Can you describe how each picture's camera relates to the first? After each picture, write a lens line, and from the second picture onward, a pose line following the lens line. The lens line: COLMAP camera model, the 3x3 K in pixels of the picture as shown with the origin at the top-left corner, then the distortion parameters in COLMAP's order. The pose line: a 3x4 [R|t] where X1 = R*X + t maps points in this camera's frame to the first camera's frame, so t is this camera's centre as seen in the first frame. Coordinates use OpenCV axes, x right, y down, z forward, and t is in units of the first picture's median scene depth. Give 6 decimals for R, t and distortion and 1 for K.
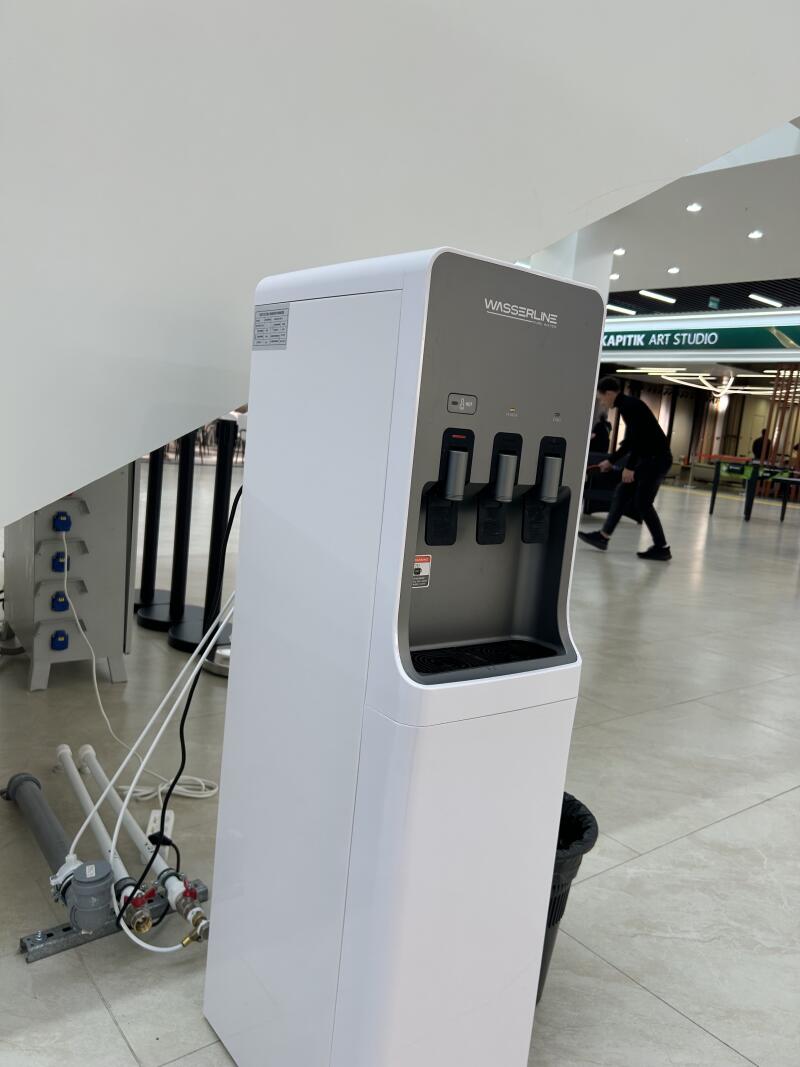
lens RADIAL K [[795.5, 0, 405.1], [0, 795.5, 531.3], [0, 0, 1]] dist [0.025540, -0.036707]
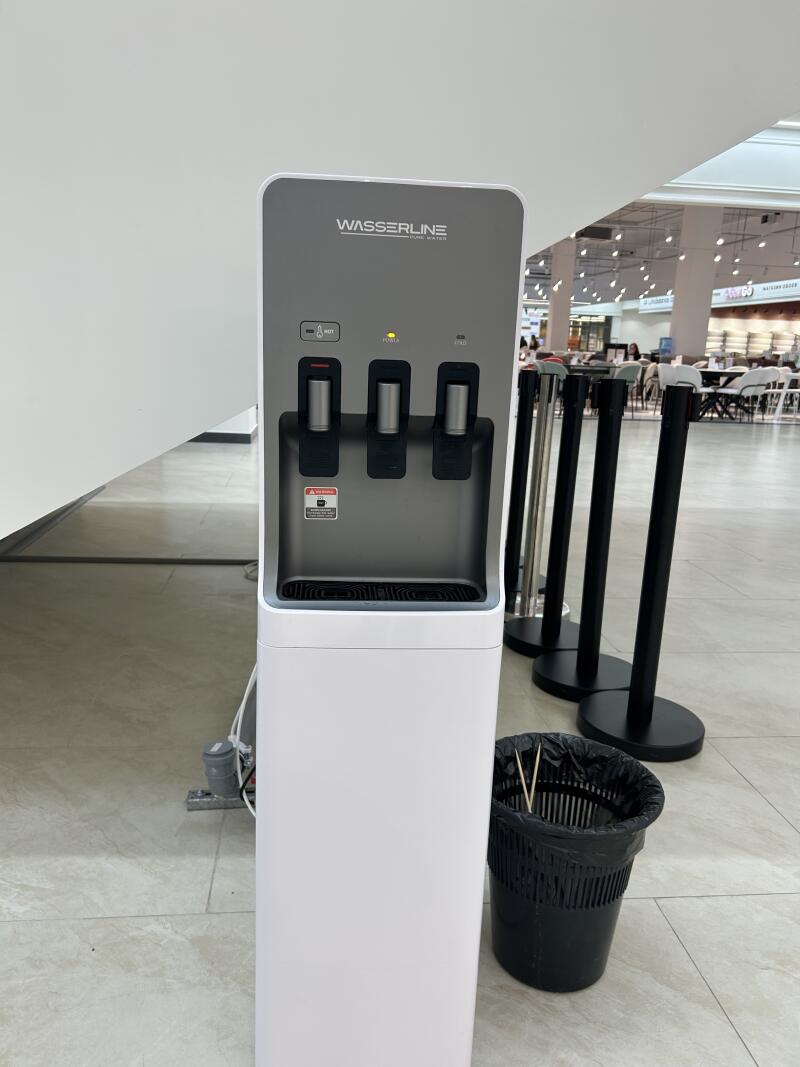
lens RADIAL K [[795.5, 0, 390.6], [0, 795.5, 538.2], [0, 0, 1]] dist [0.025540, -0.036707]
pose [[0.848027, 0.067189, -0.525676, 0.628027], [-0.033885, 0.996775, 0.072738, 0.018358], [0.528869, -0.043871, 0.847569, 0.182093]]
